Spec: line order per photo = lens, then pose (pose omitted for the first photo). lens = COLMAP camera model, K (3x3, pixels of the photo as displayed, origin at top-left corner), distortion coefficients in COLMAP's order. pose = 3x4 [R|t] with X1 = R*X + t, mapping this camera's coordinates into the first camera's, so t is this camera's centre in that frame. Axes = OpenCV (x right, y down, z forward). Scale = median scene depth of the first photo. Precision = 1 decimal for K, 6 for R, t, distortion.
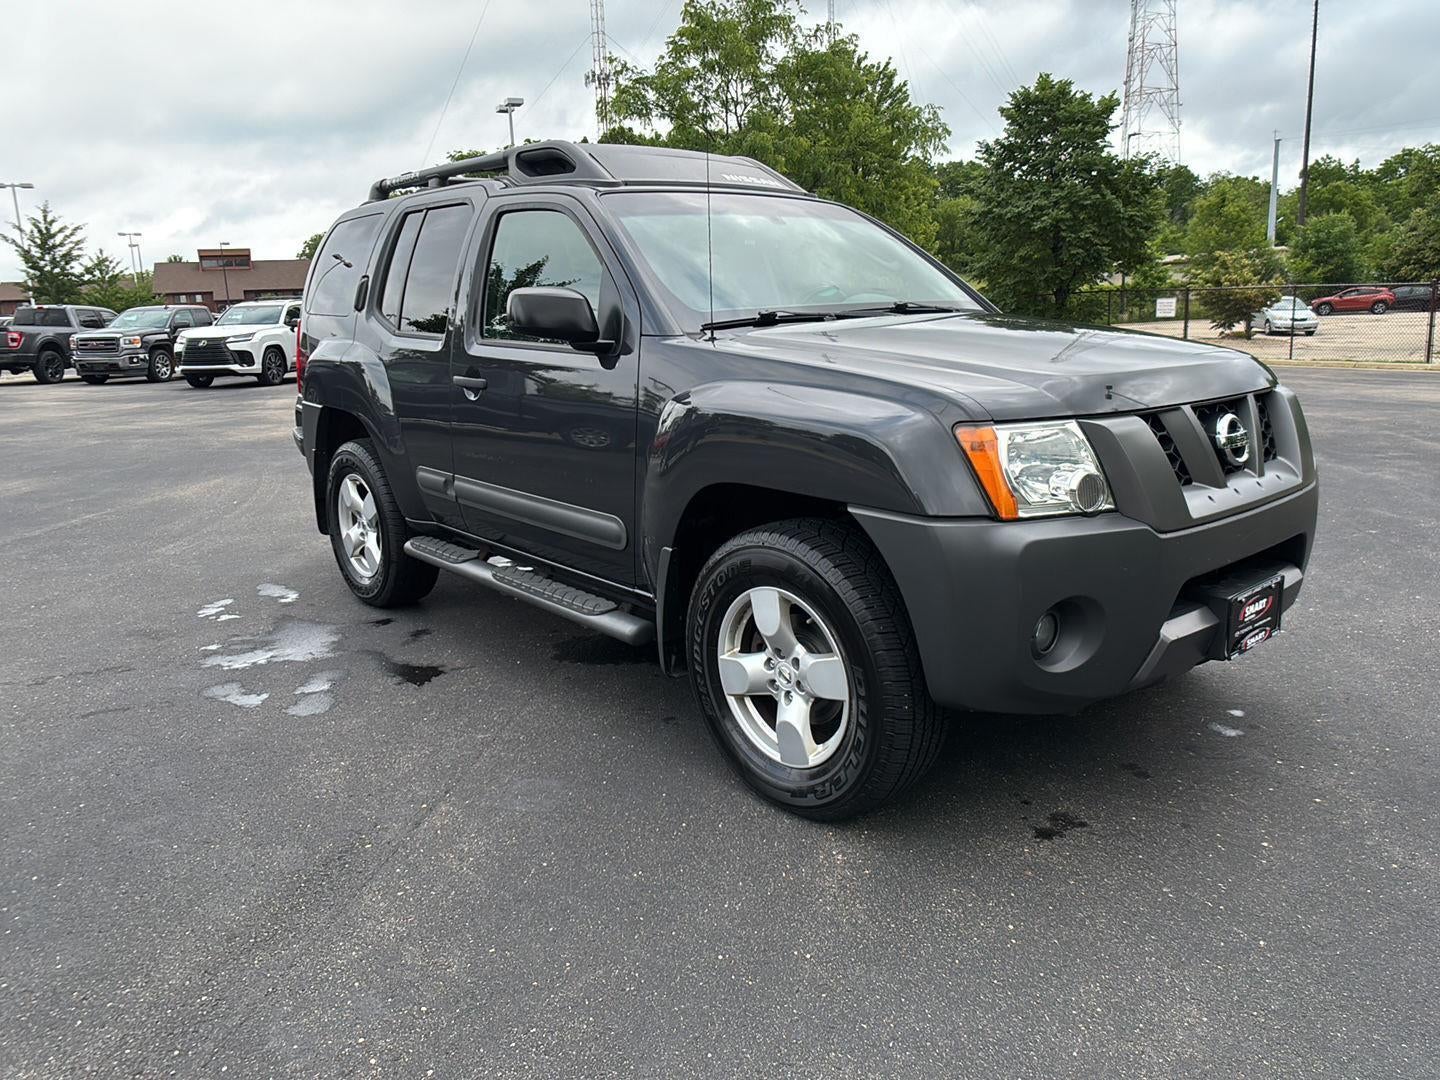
lens RADIAL K [[980.4, 0, 717.6], [0, 980.4, 543.2], [0, 0, 1]] dist [-0.002706, -0.000005]
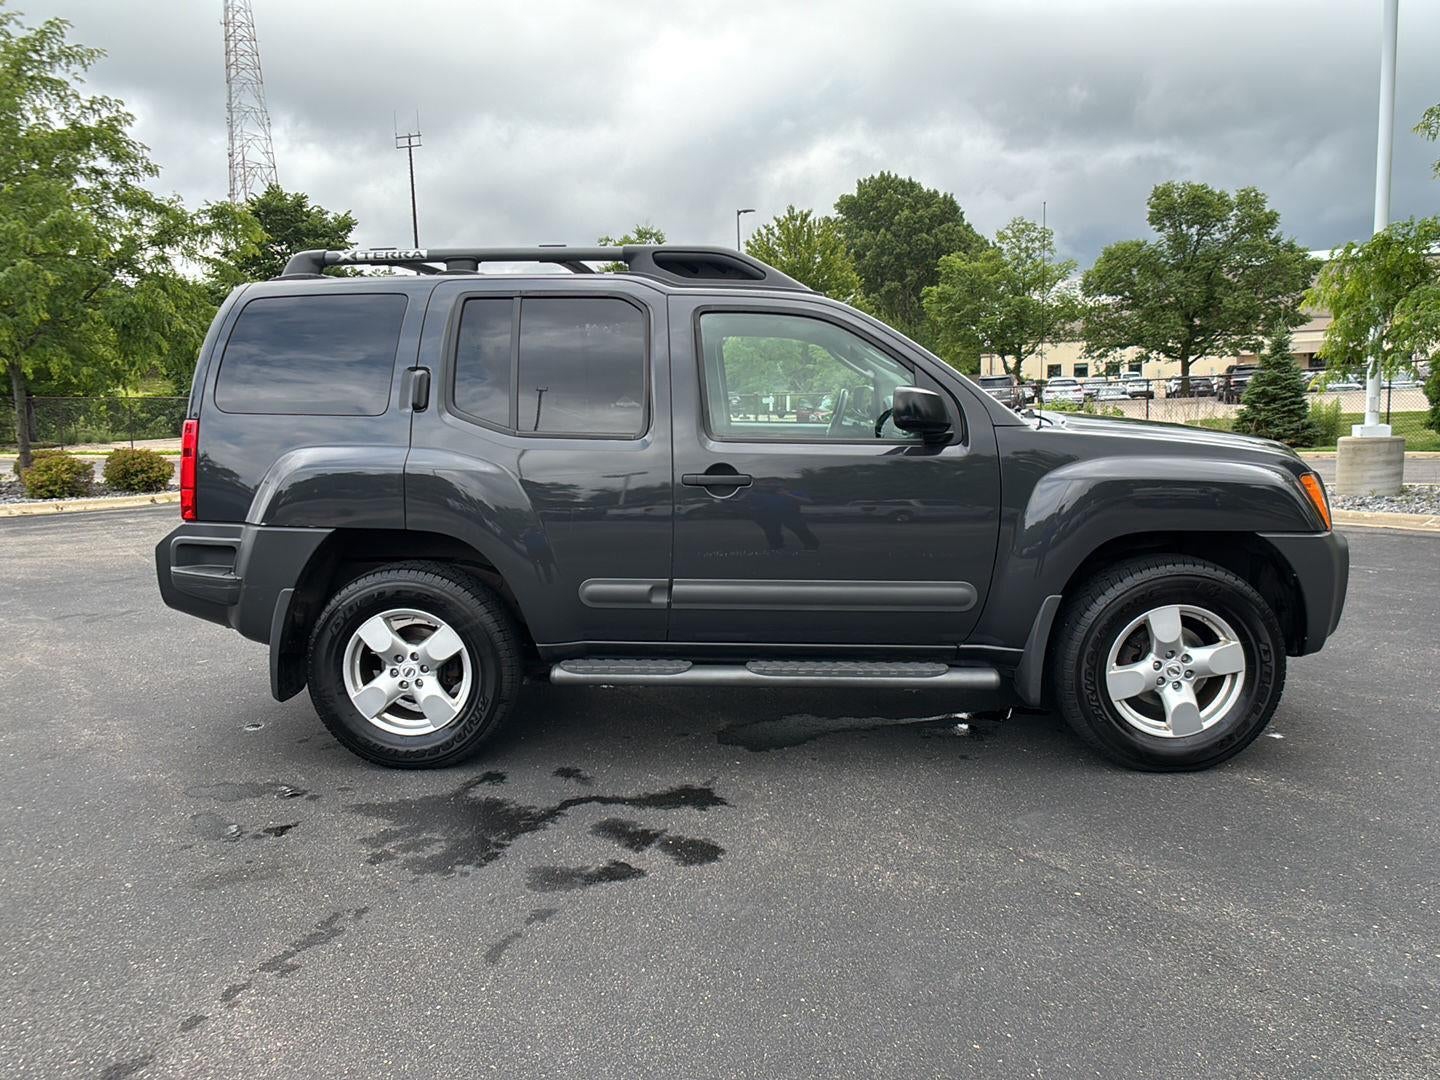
lens RADIAL K [[1001.9, 0, 703.4], [0, 1001.9, 547.2], [0, 0, 1]] dist [-0.016517, 0.006942]
pose [[0.714892, -0.092785, 0.693051, -1.226244], [0.165395, 0.985469, -0.038674, -0.078692], [-0.679392, 0.142275, 0.719850, 0.396250]]
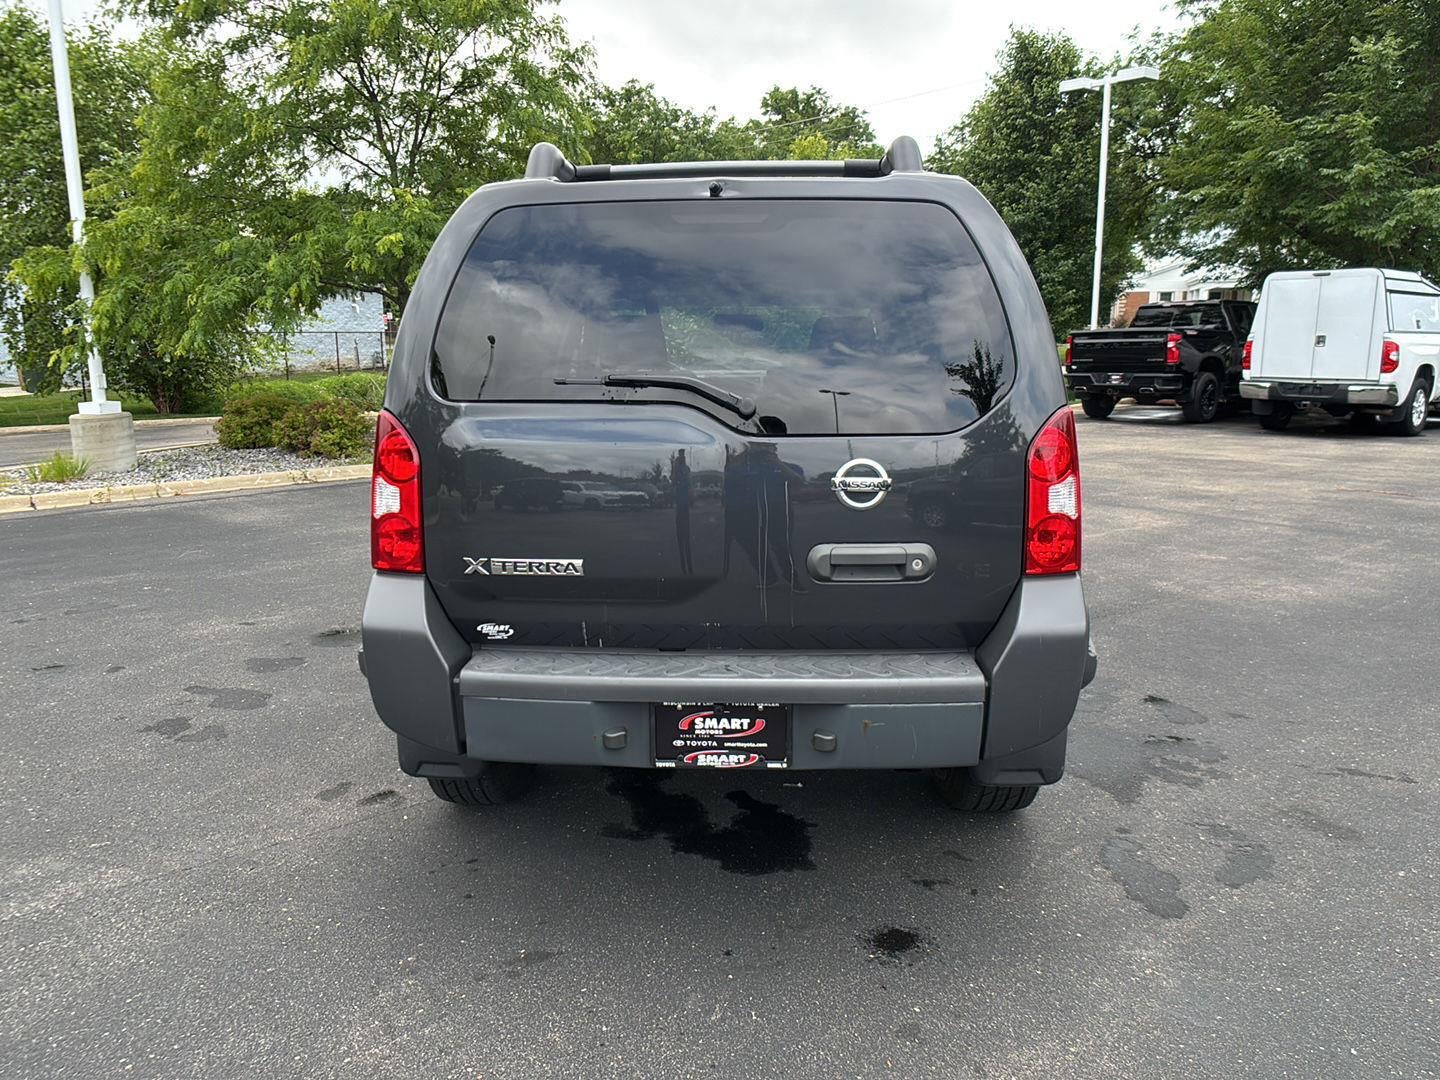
lens RADIAL K [[1012.0, 0, 704.9], [0, 1012.0, 533.1], [0, 0, 1]] dist [-0.046189, 0.029594]
pose [[-0.695105, -0.100111, 0.711904, -1.165678], [0.195761, 0.926479, 0.321427, -0.641357], [-0.691742, 0.362788, -0.624402, 2.563003]]
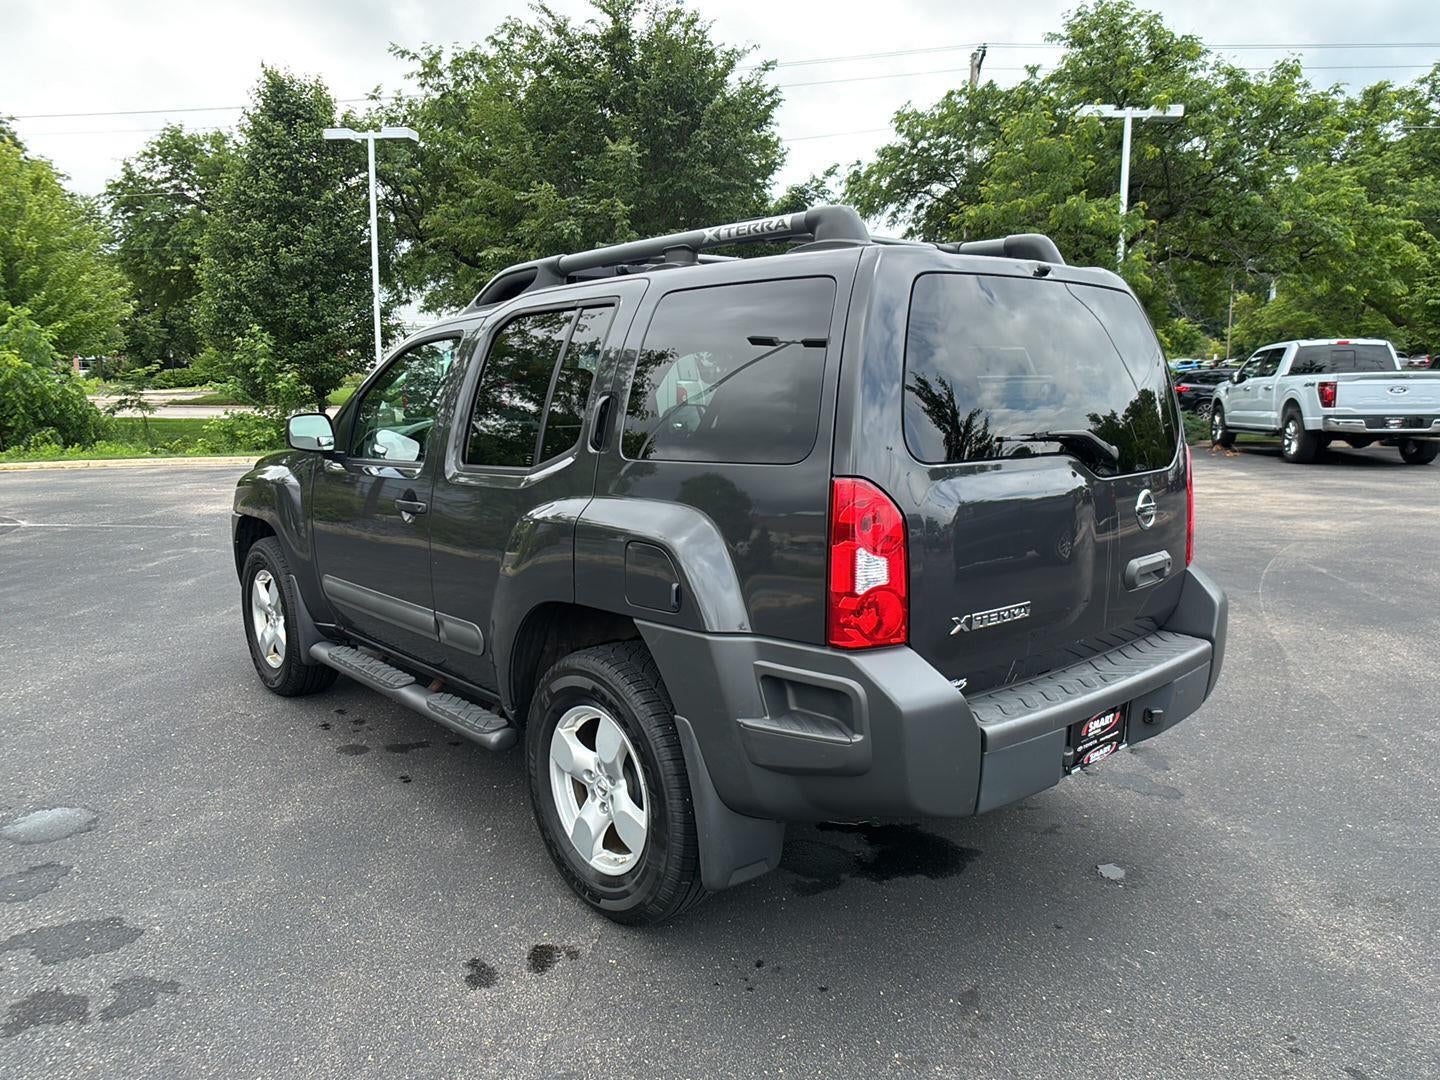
lens RADIAL K [[1012.0, 0, 704.9], [0, 1012.0, 533.1], [0, 0, 1]] dist [-0.046189, 0.029594]
pose [[-0.998532, 0.021429, 0.049749, -0.283146], [0.038545, 0.926372, 0.374633, -0.775198], [-0.038058, 0.376000, -0.925838, 2.933835]]
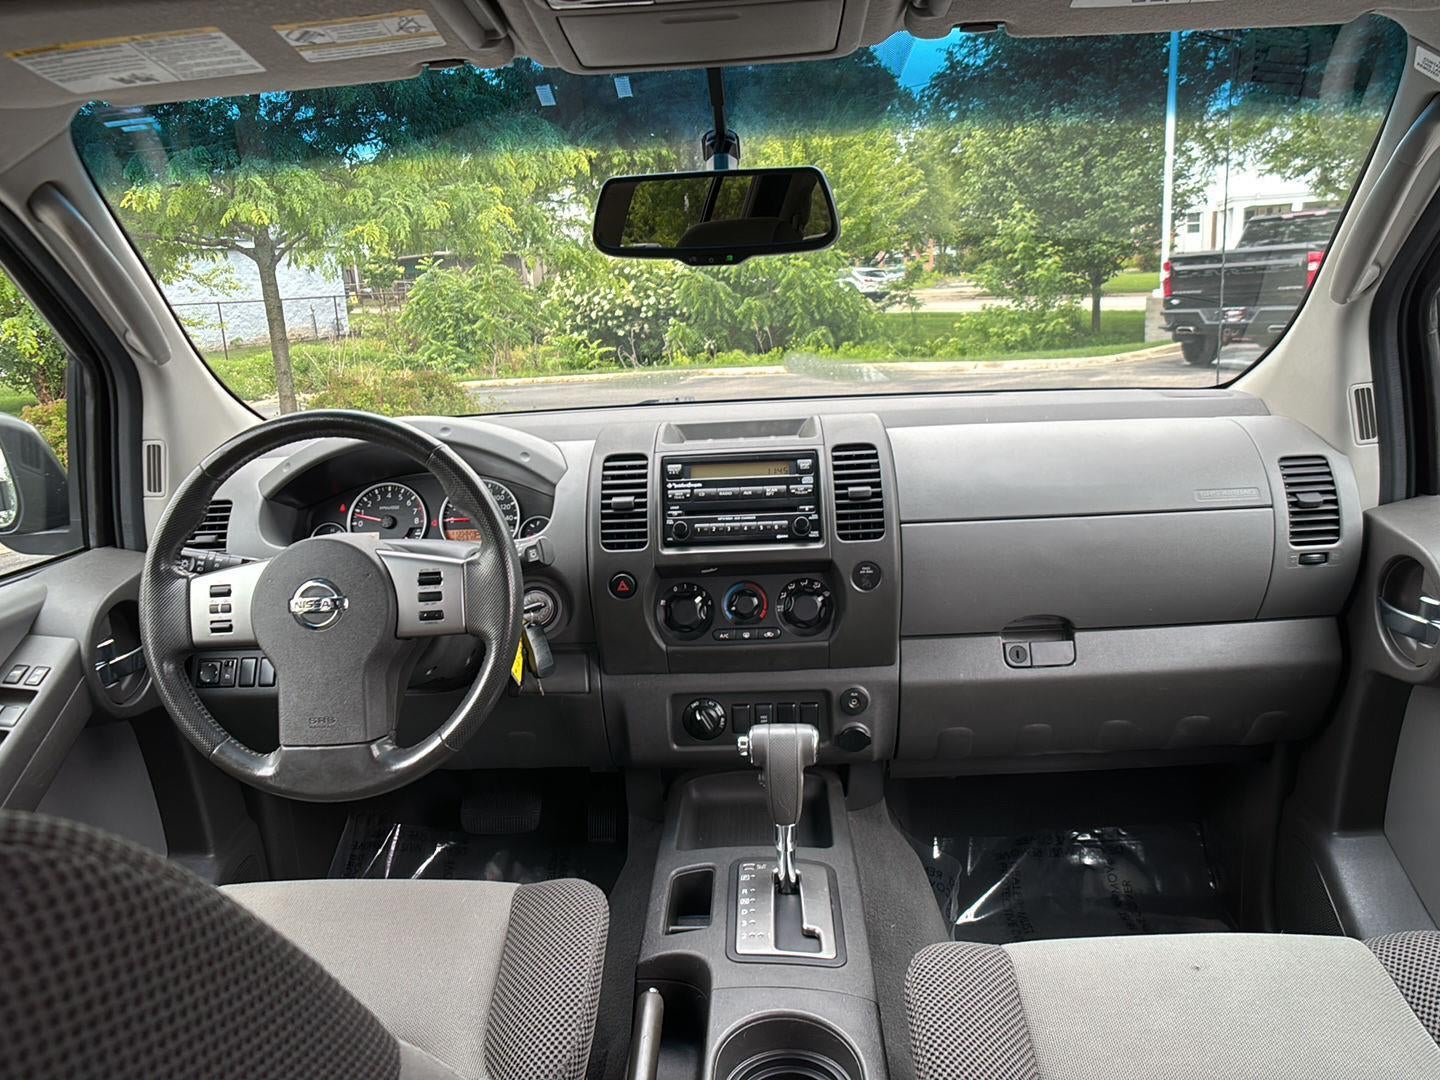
lens RADIAL K [[1060.8, 0, 721.4], [0, 1060.8, 520.7], [0, 0, 1]] dist [-0.027697, -0.001151]
pose [[-0.705151, -0.085921, 0.703832, -0.183806], [0.237353, 0.906762, 0.348491, -0.431444], [-0.668151, 0.412795, -0.619011, 1.555058]]
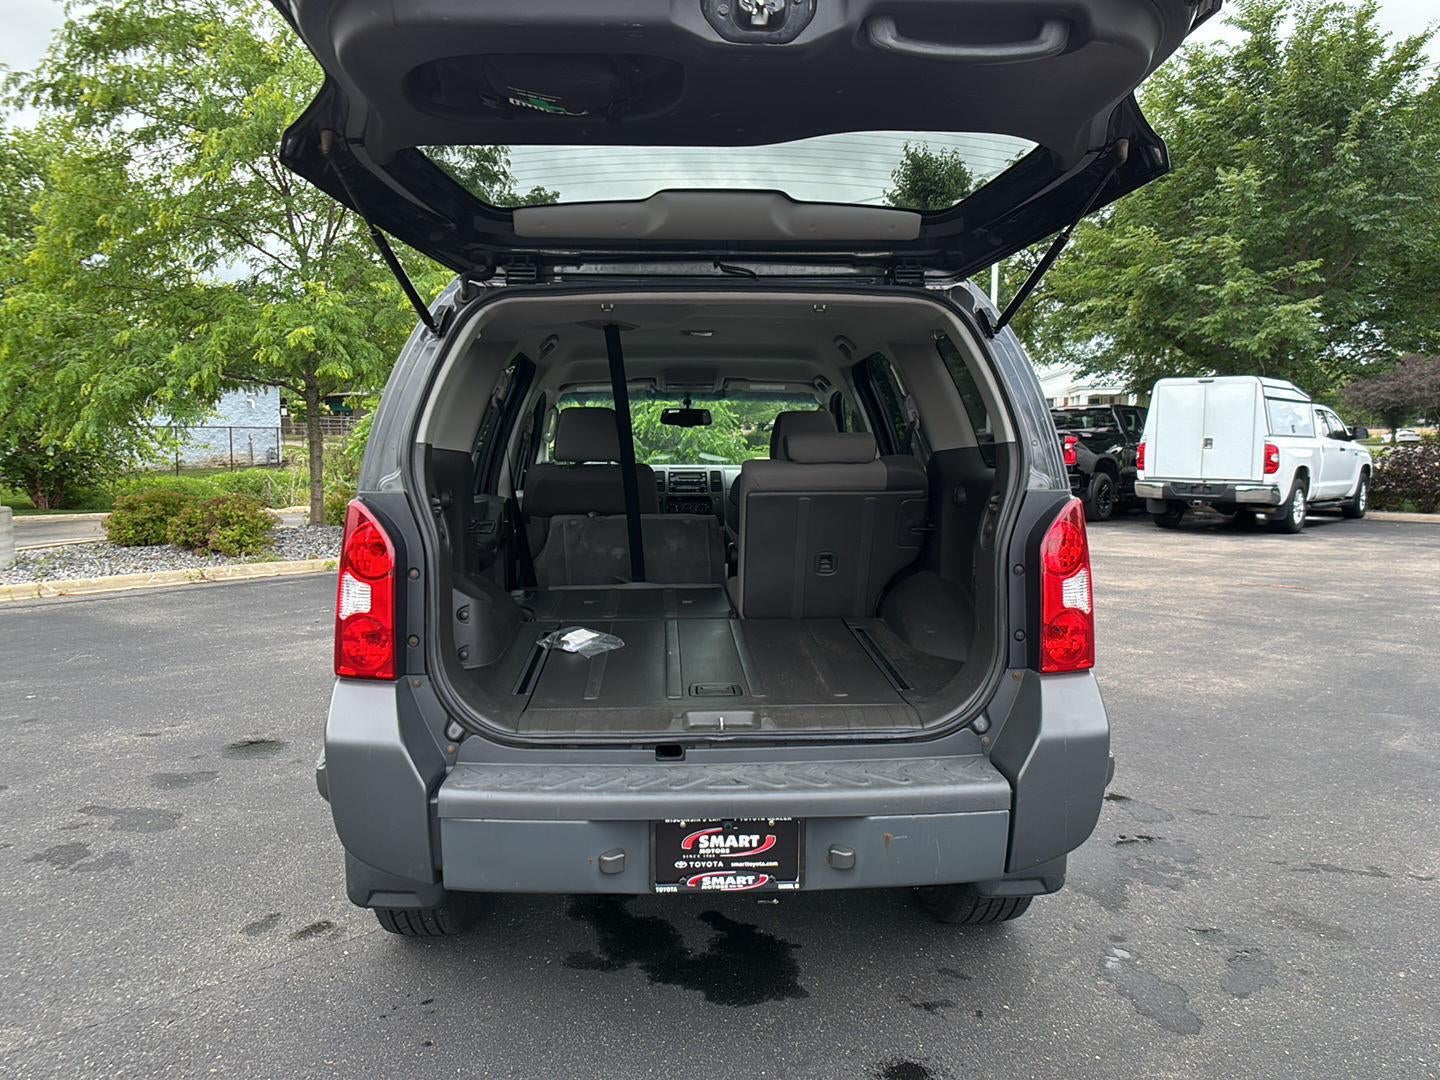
lens RADIAL K [[1018.1, 0, 704.5], [0, 1018.1, 536.1], [0, 0, 1]] dist [-0.065219, 0.049660]
pose [[-0.760867, -0.033053, 0.648065, -1.073198], [0.171838, 0.952786, 0.250342, -0.639017], [-0.625742, 0.301839, -0.719264, 2.580888]]
